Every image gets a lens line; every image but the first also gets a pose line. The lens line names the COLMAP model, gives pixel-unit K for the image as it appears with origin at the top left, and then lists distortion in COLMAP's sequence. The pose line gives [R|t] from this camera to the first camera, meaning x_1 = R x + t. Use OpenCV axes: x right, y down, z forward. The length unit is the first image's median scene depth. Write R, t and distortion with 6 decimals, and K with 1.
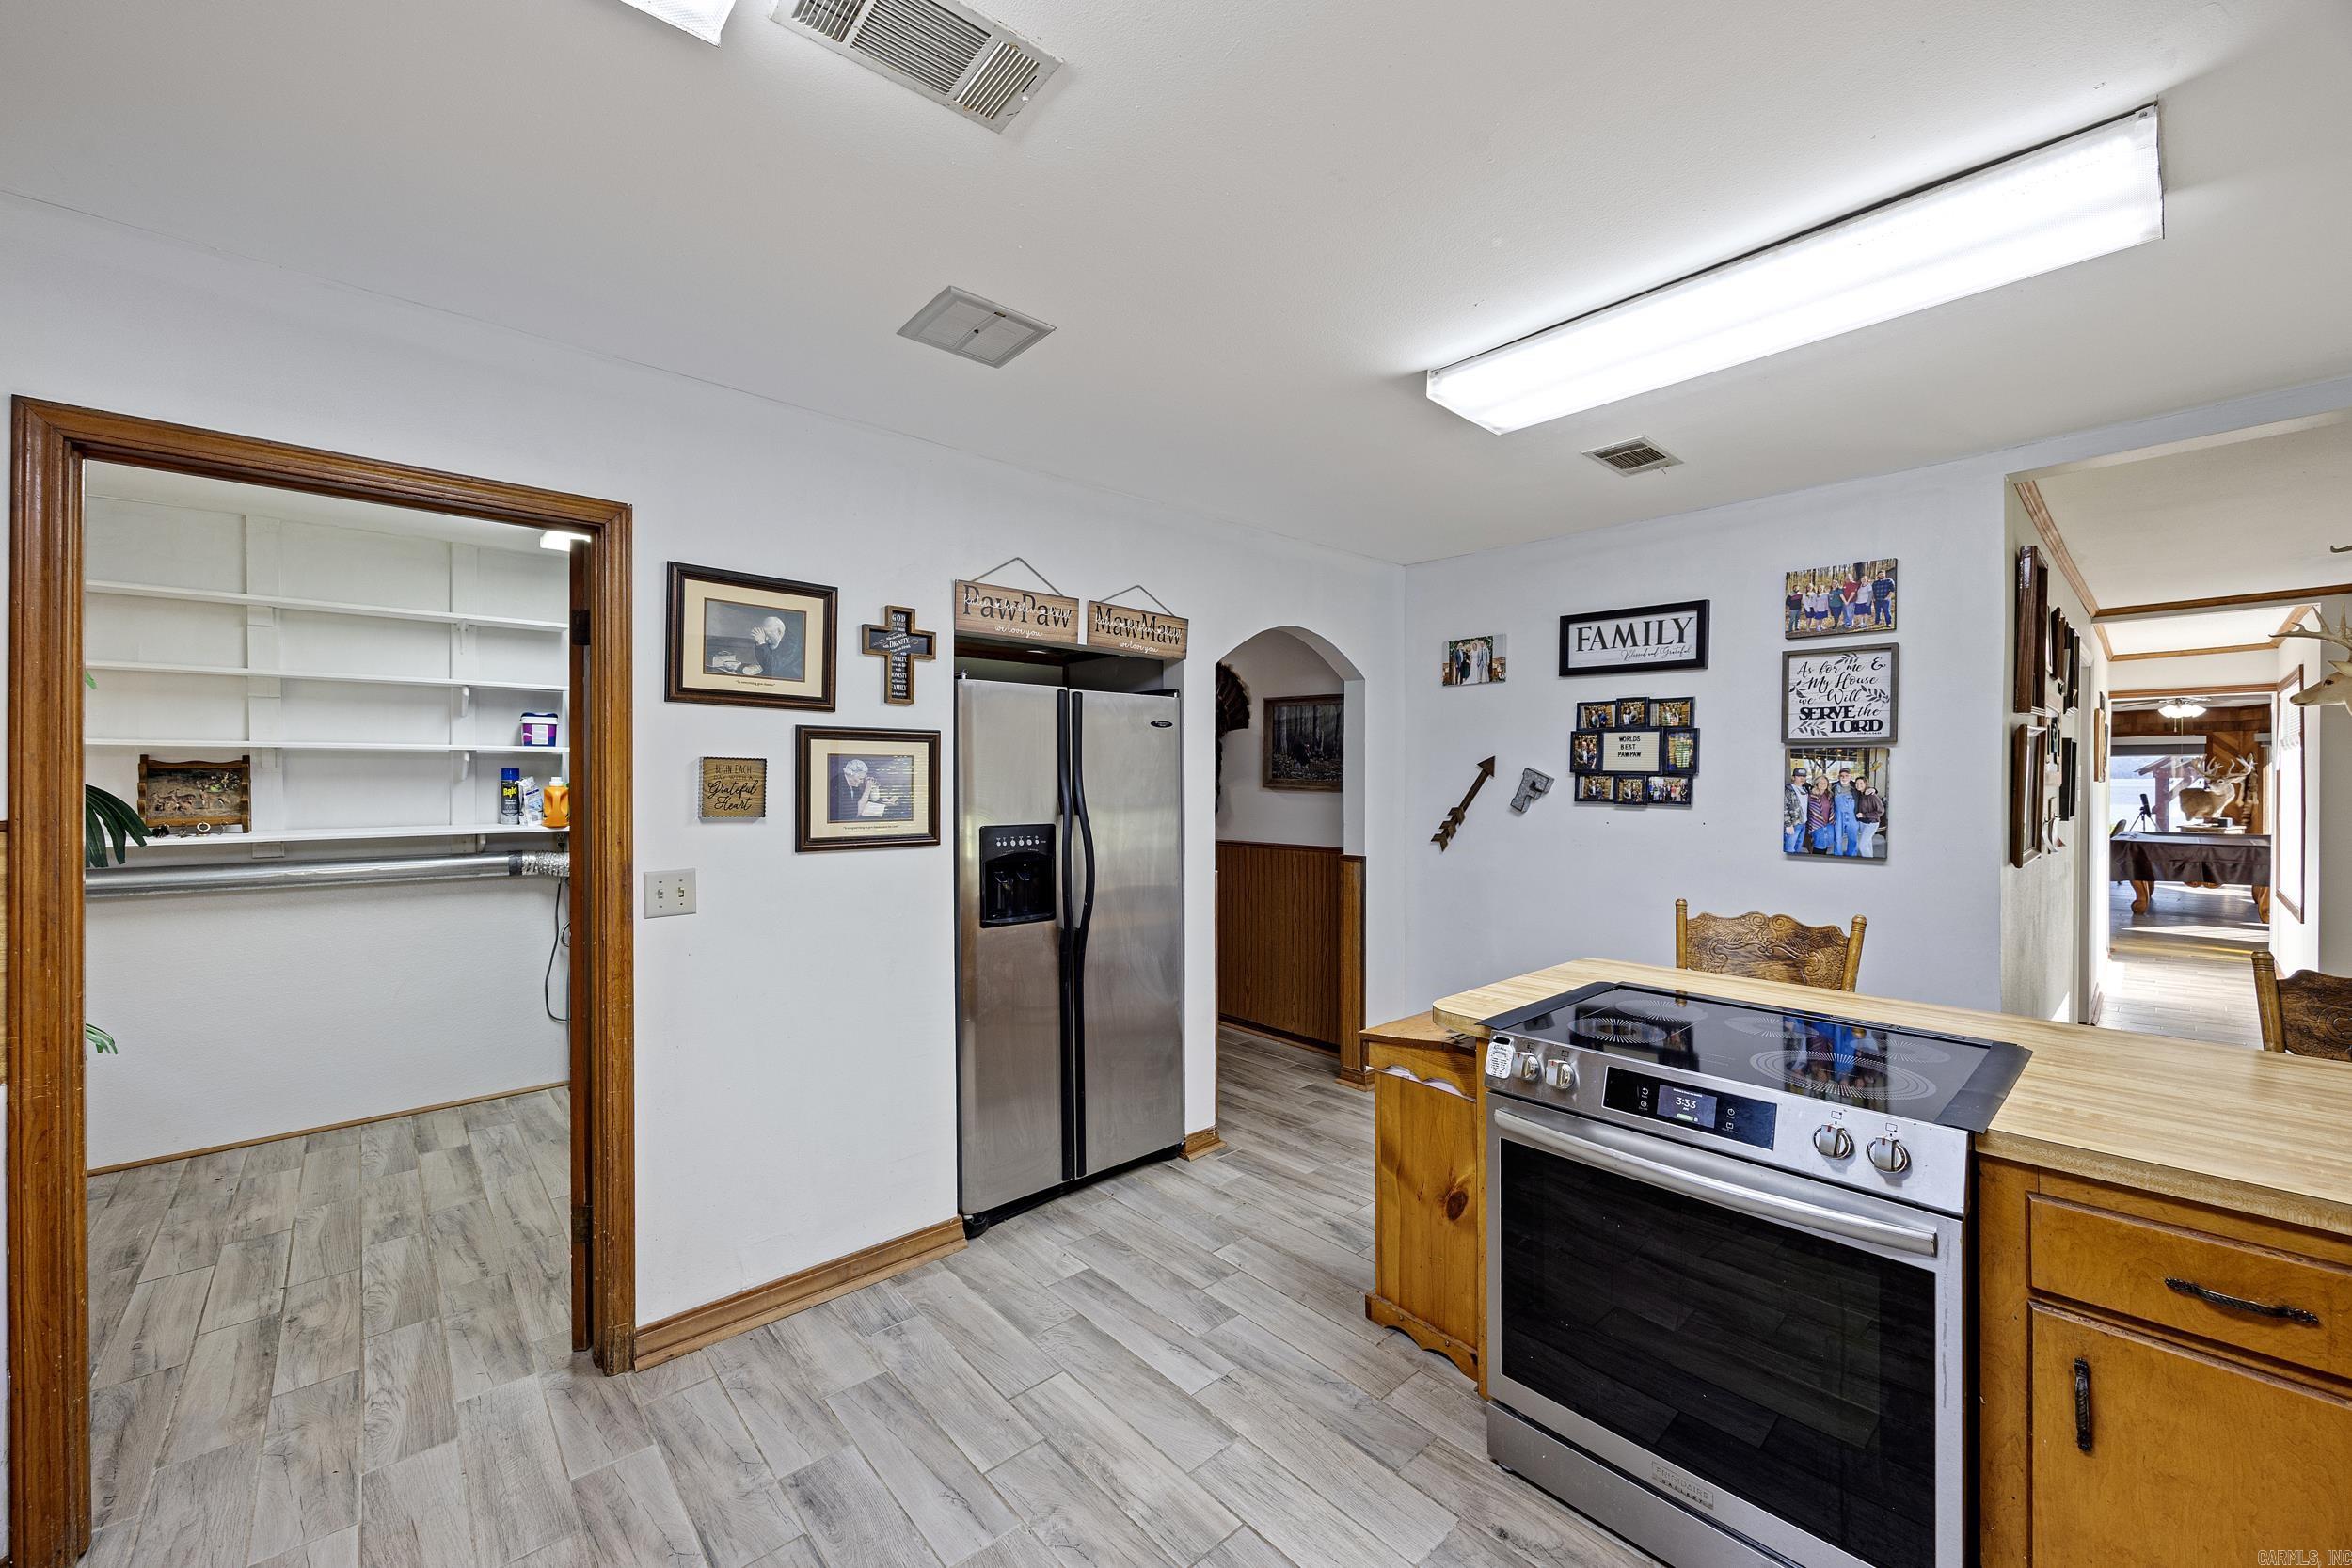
lens RADIAL K [[900.0, 0, 1191.8], [0, 900.0, 786.0], [0, 0, 1]] dist [-0.003546, -0.000306]
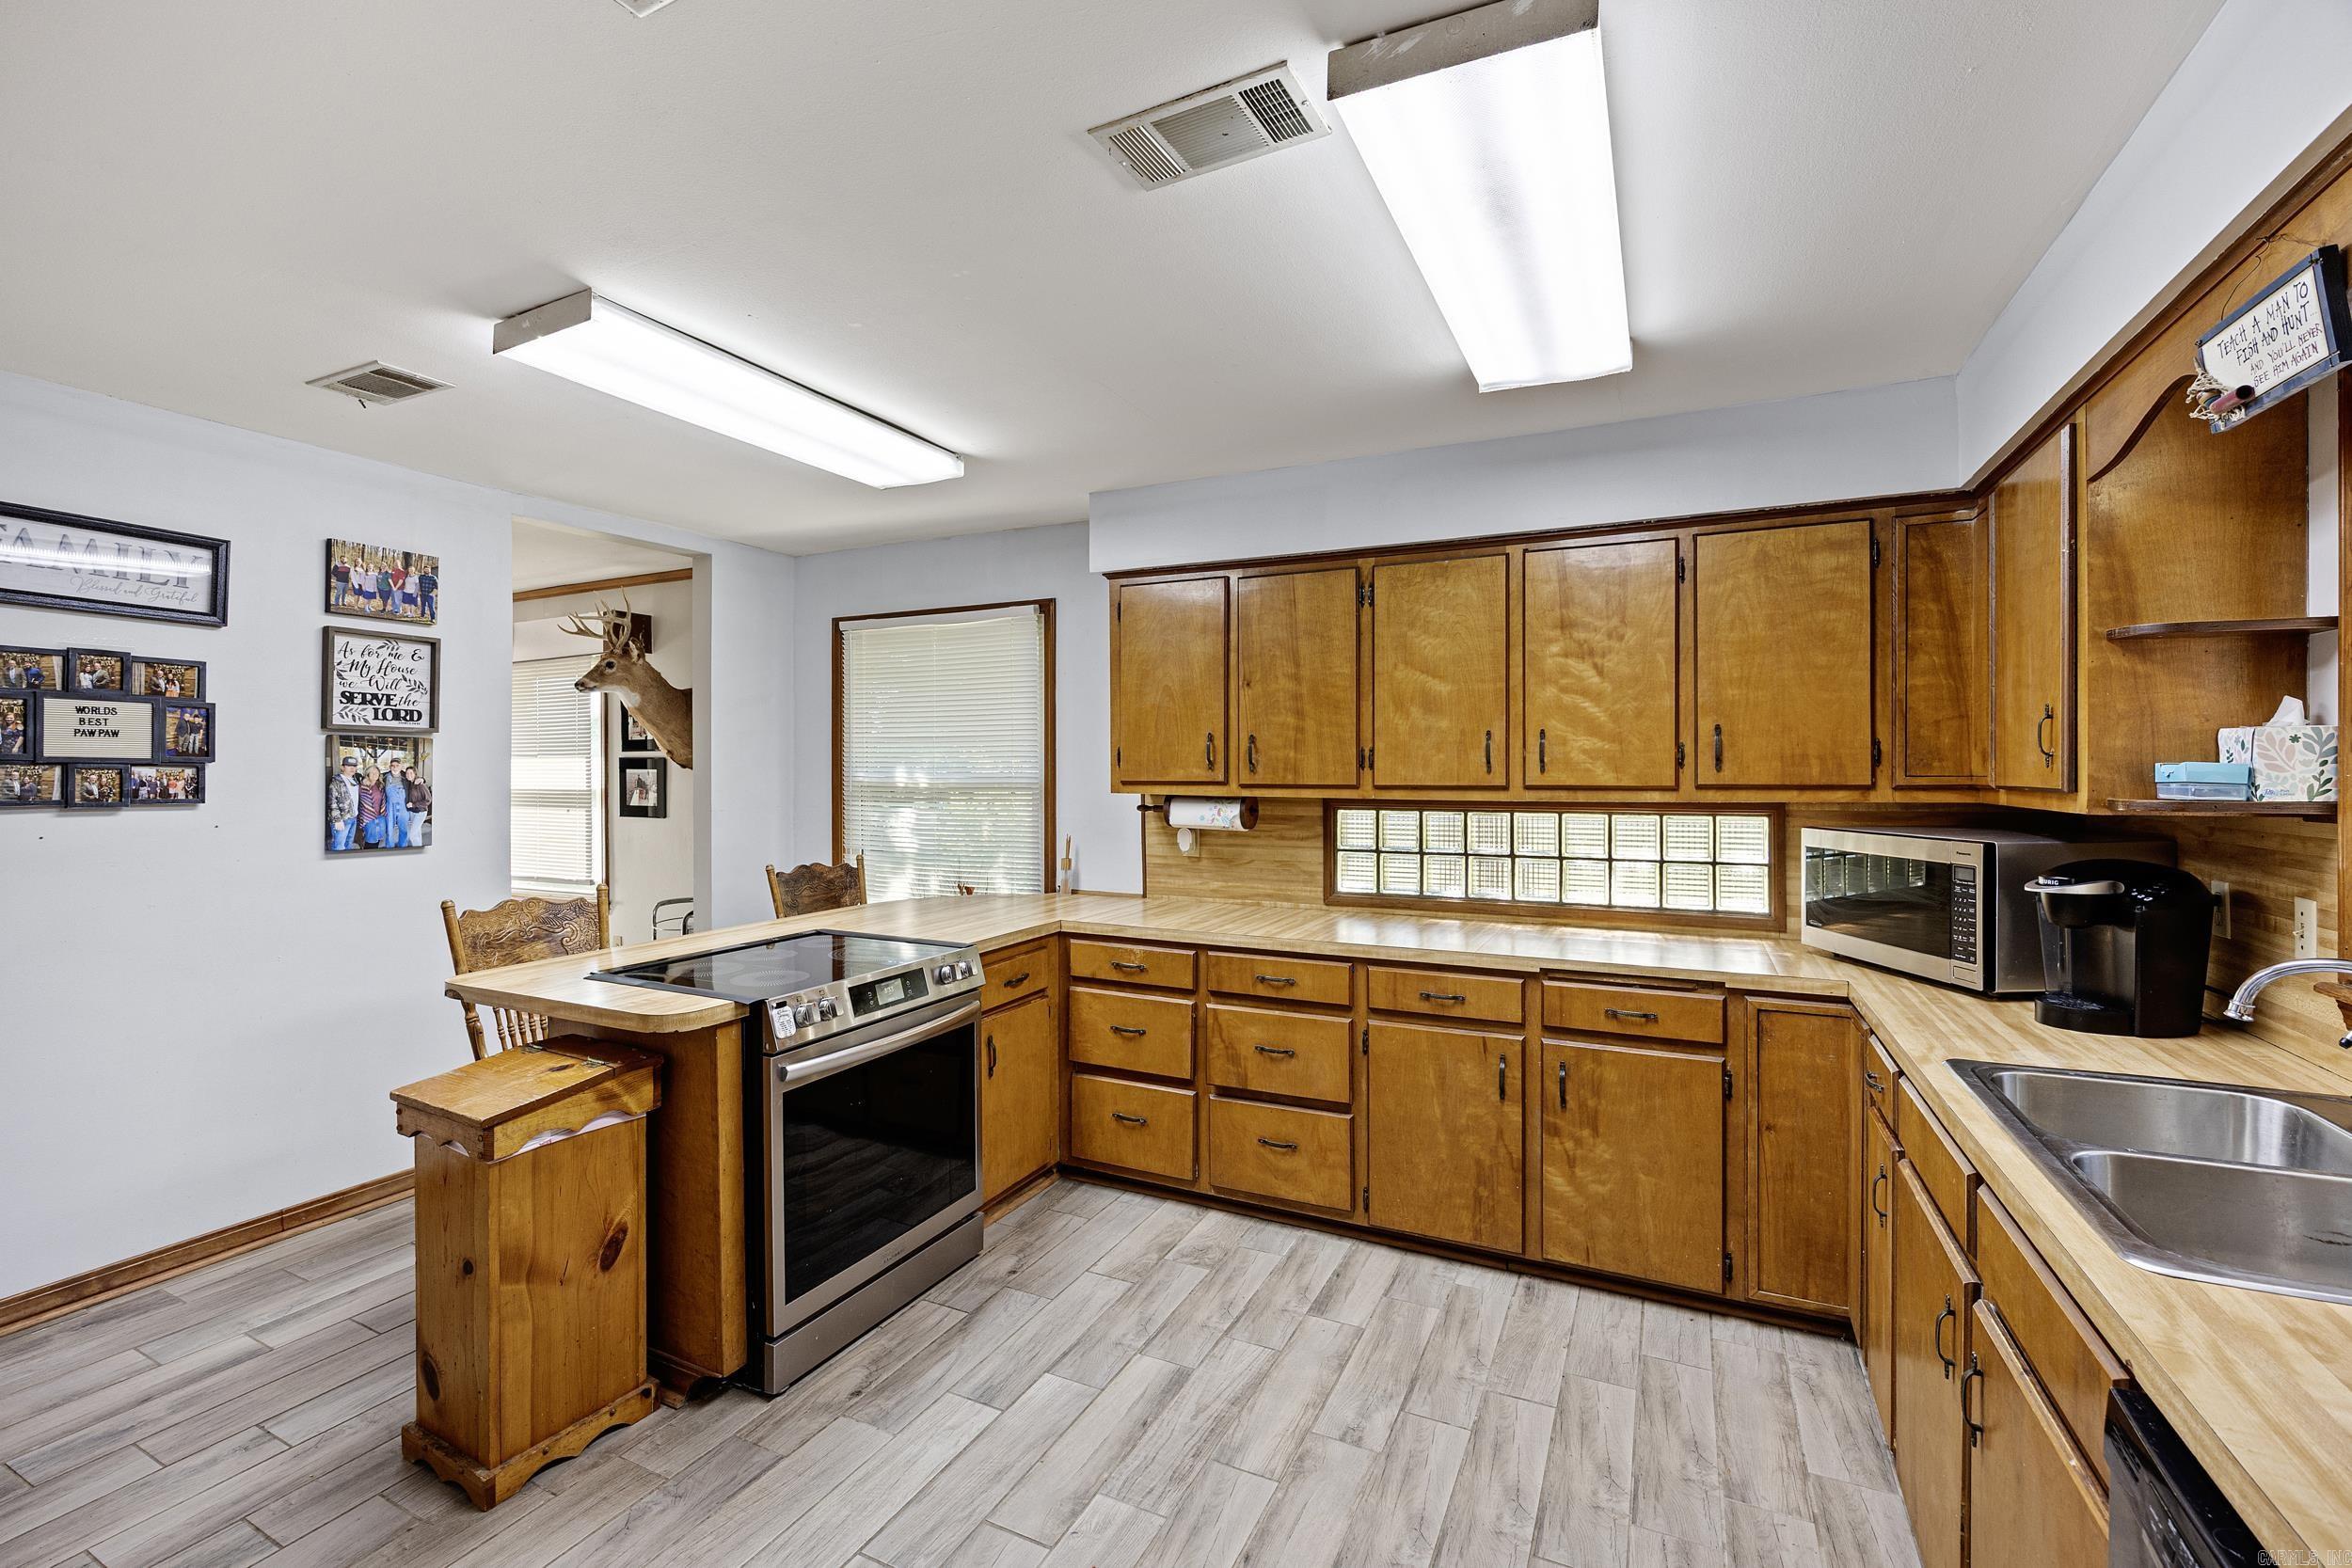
lens RADIAL K [[993.2, 0, 1180.8], [0, 993.2, 772.2], [0, 0, 1]] dist [-0.012183, 0.000515]
pose [[-0.360474, -0.003710, 0.932762, -0.572989], [0.009386, 0.999927, 0.007605, -0.004166], [-0.932722, 0.011497, -0.360413, 0.581933]]
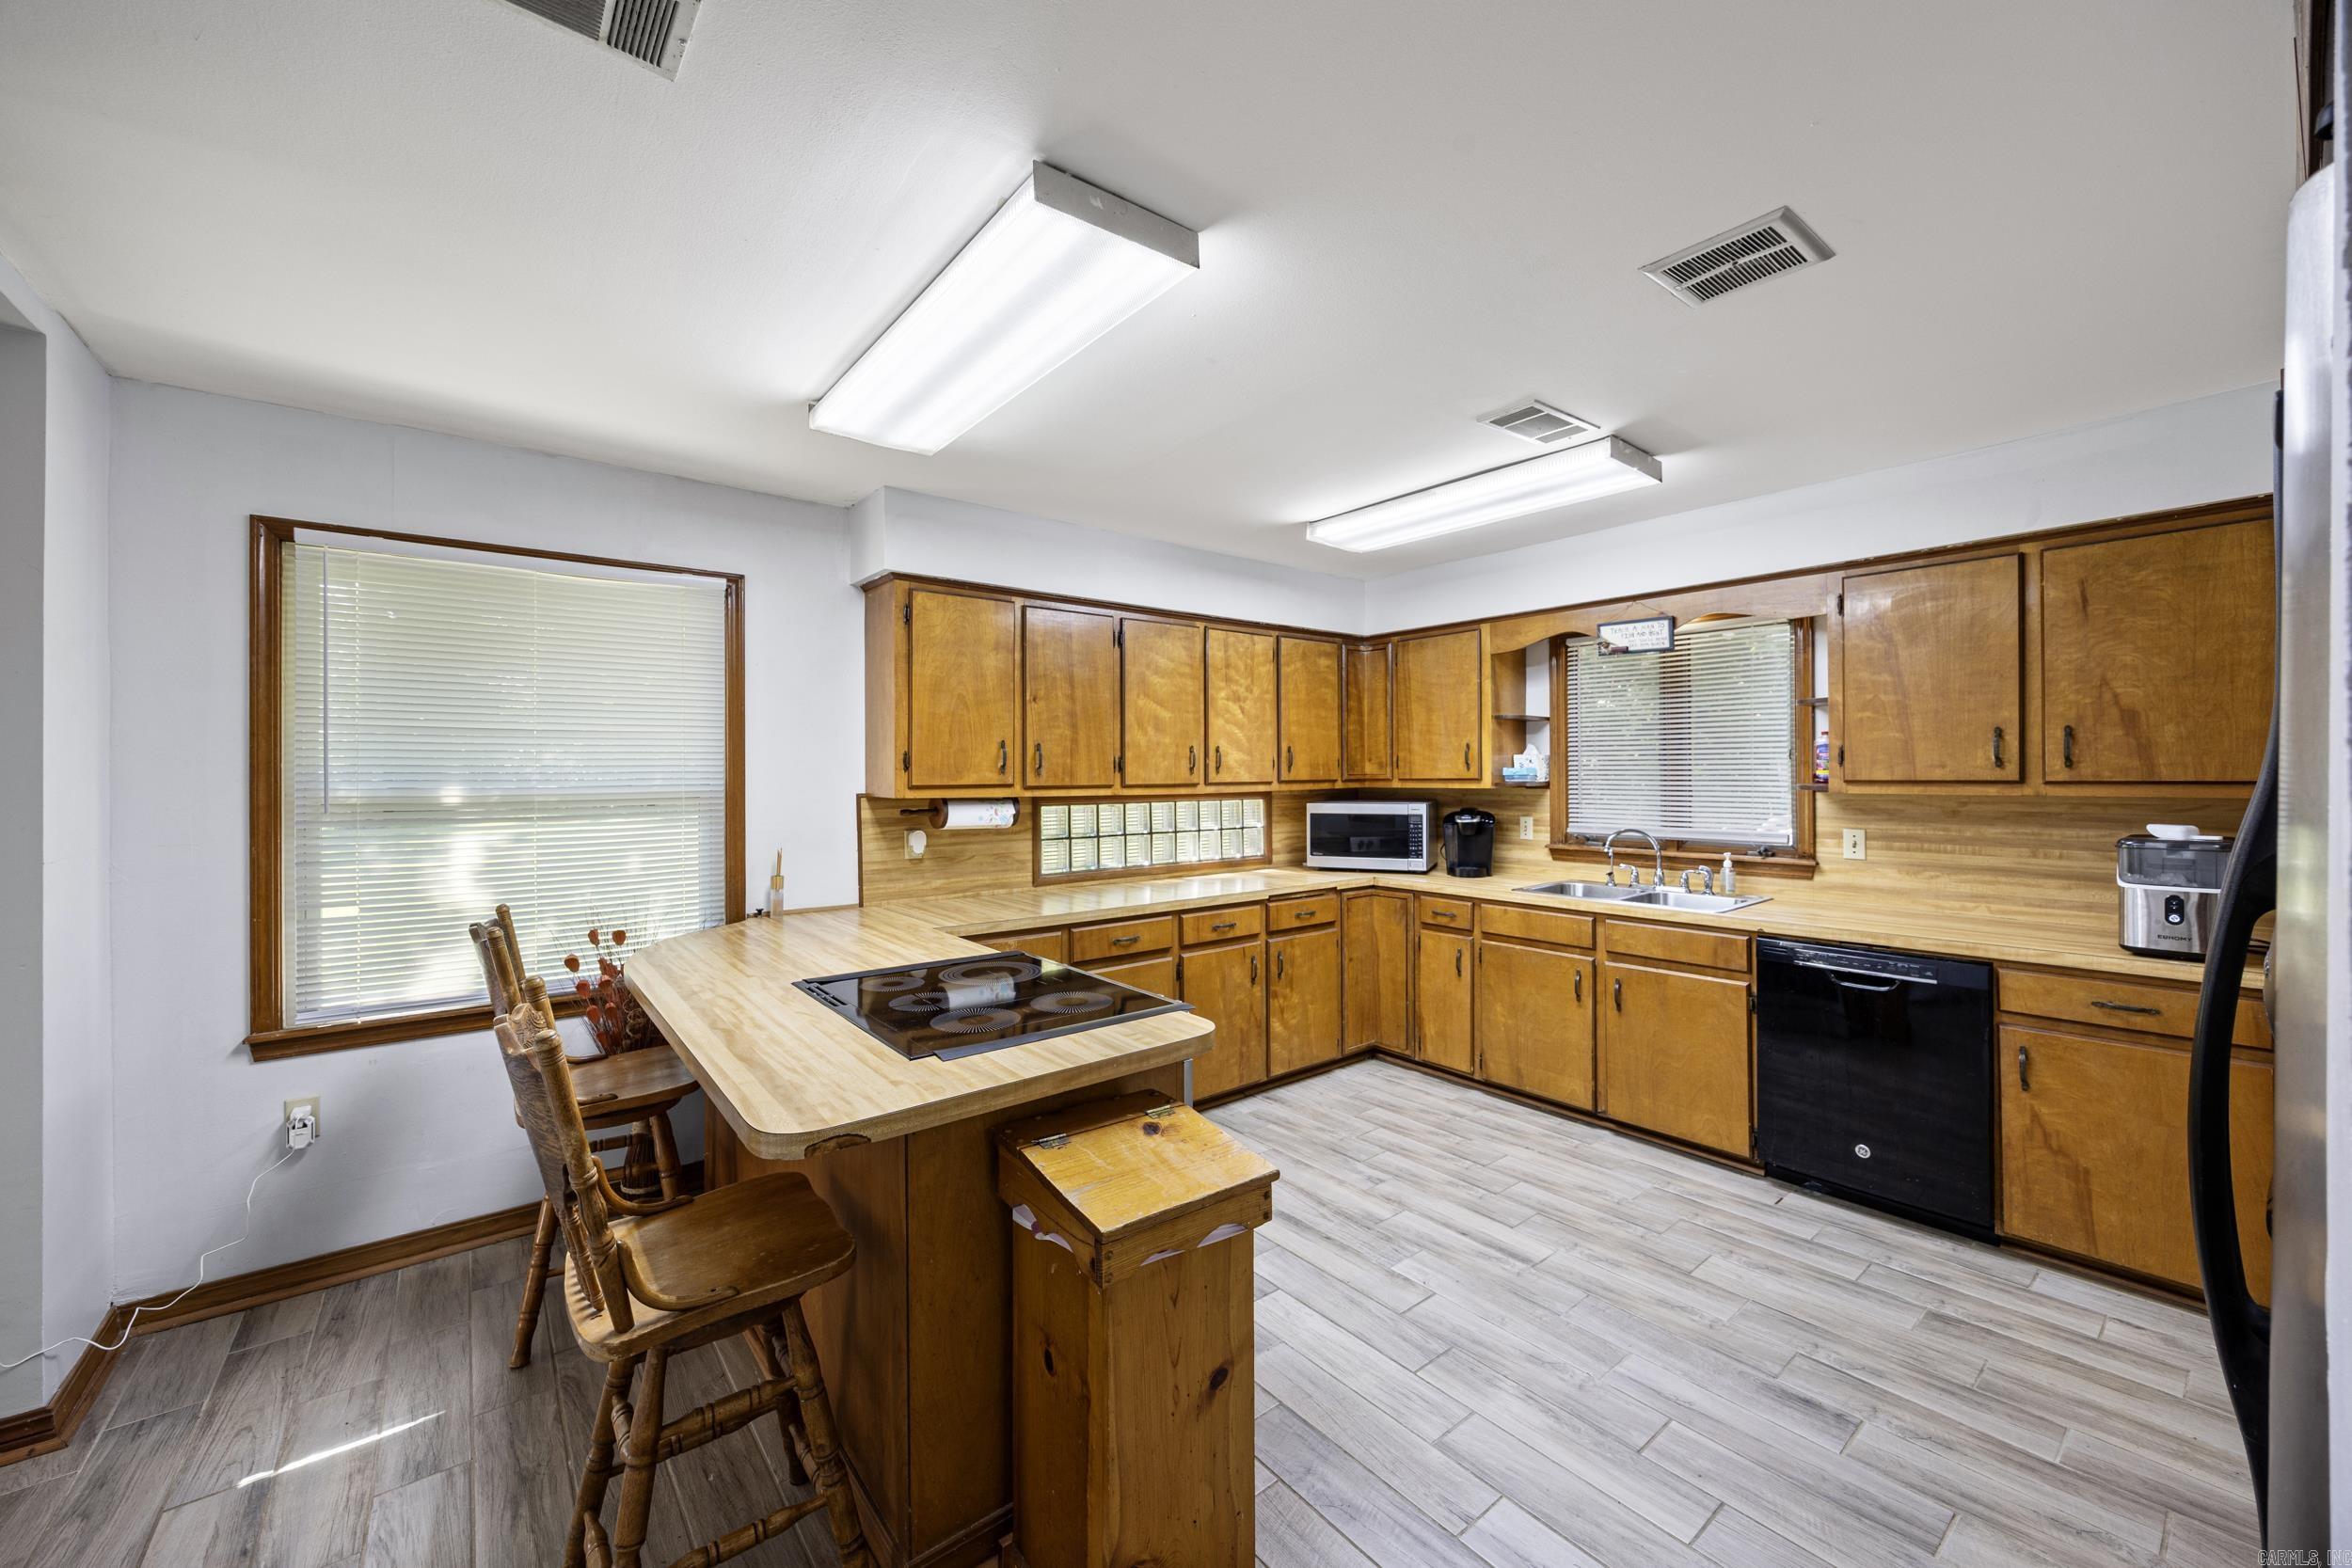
lens RADIAL K [[900.0, 0, 1167.9], [0, 900.0, 772.8], [0, 0, 1]] dist [-0.003546, -0.000306]
pose [[-0.996299, 0.004923, 0.085819, 0.159880], [0.005923, 0.999918, 0.011397, -0.011152], [-0.085756, 0.011863, -0.996246, 1.251530]]
